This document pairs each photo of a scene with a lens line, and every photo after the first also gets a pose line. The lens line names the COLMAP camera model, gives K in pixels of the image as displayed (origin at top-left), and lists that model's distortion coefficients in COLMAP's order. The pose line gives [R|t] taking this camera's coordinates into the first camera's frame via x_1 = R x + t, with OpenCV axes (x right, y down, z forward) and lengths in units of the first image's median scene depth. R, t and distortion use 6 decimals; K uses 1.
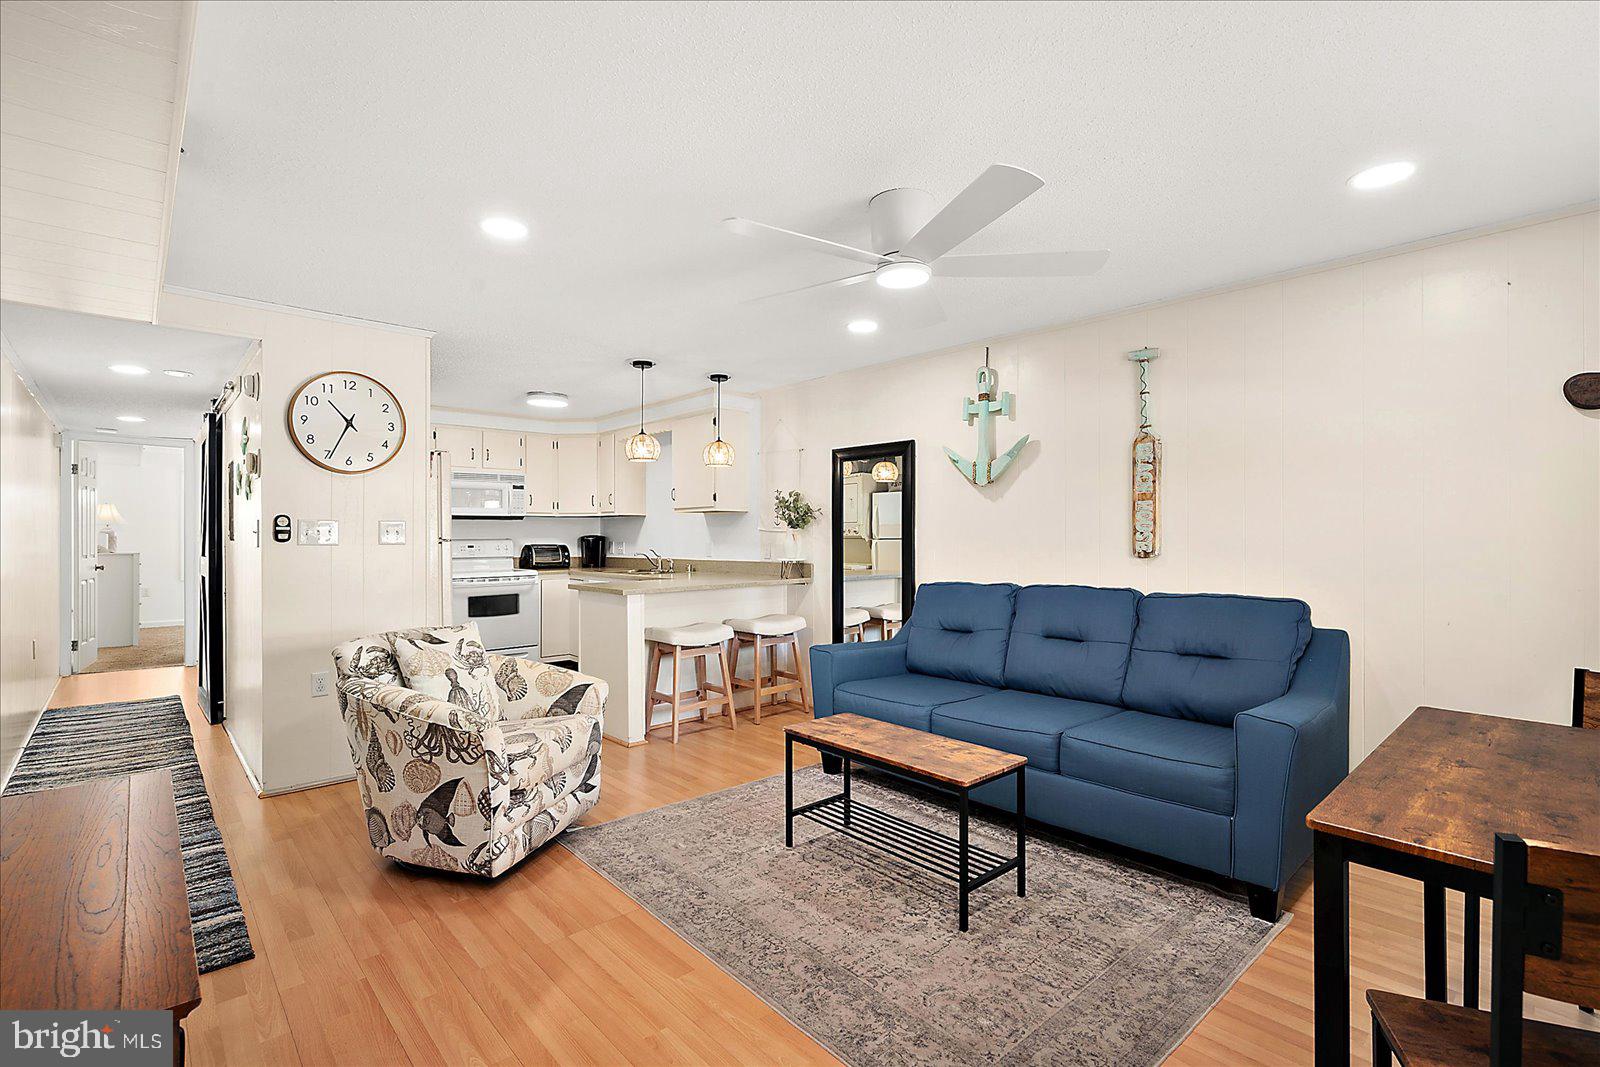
lens RADIAL K [[702.8, 0, 766.5], [0, 702.8, 534.3], [0, 0, 1]] dist [-0.001587, -0.000088]
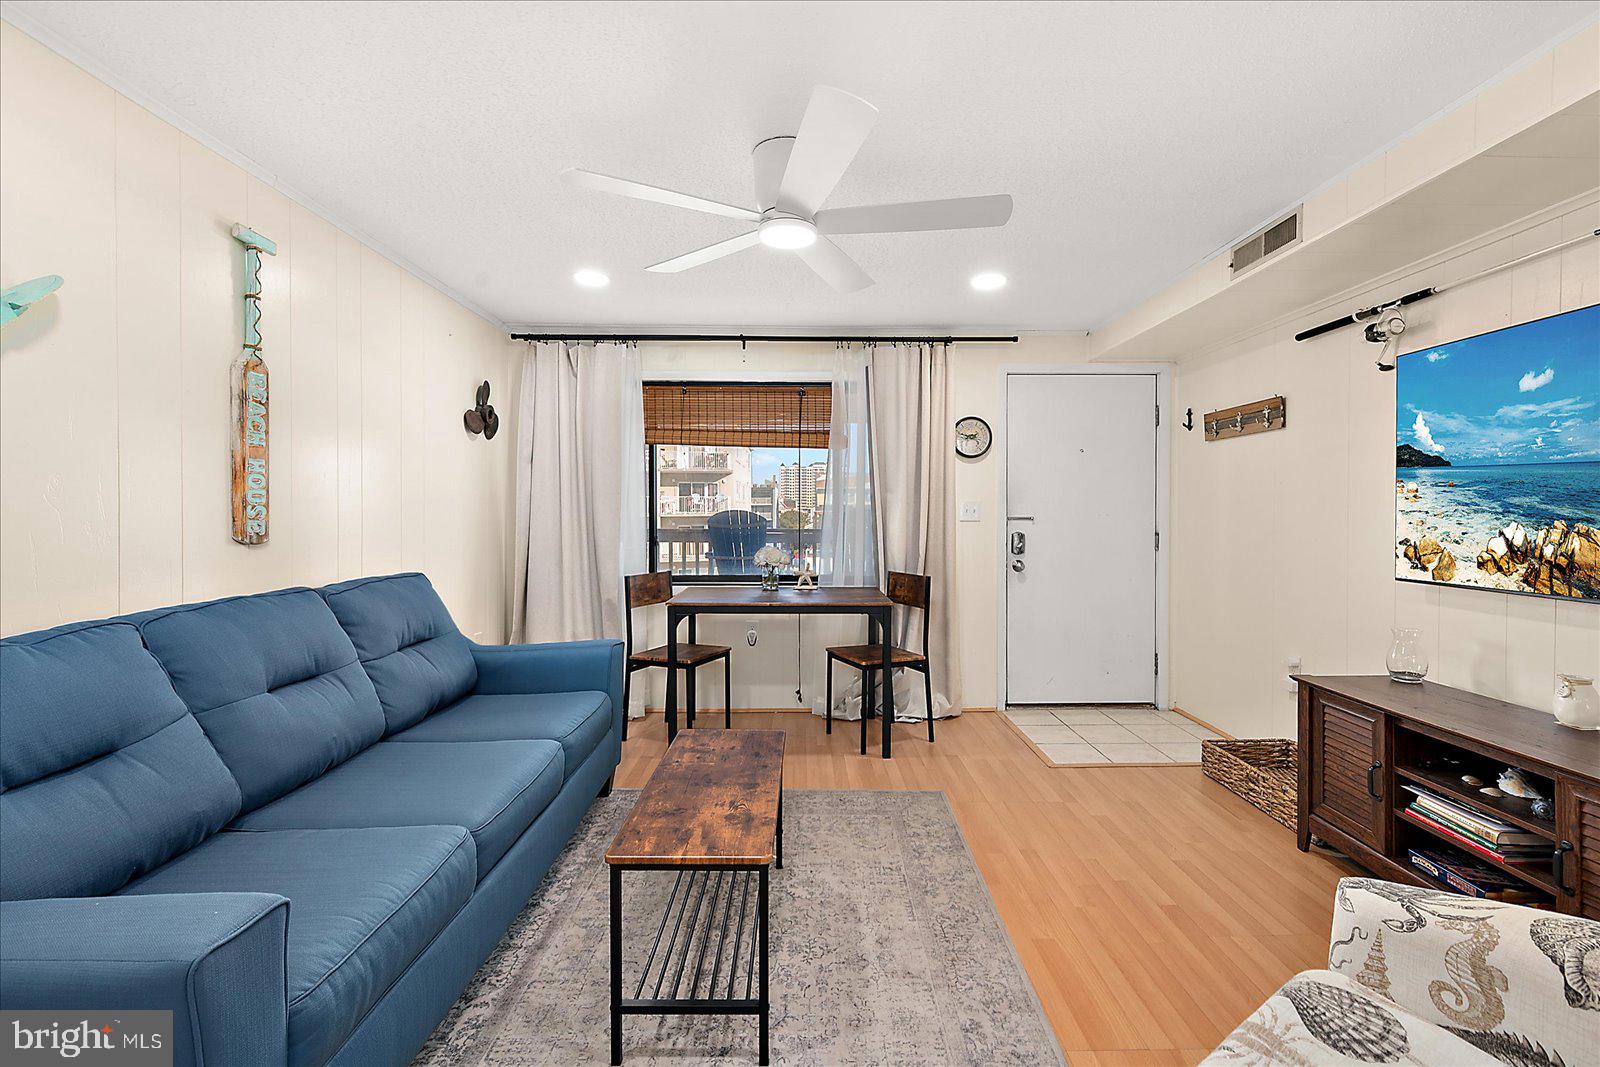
lens RADIAL K [[698.2, 0, 803.4], [0, 698.2, 515.9], [0, 0, 1]] dist [0.000244, -0.000608]
pose [[-0.770771, -0.003523, 0.637102, -0.302029], [-0.001087, 0.999991, 0.004215, 0.003605], [-0.637111, 0.002556, -0.770768, 1.229702]]
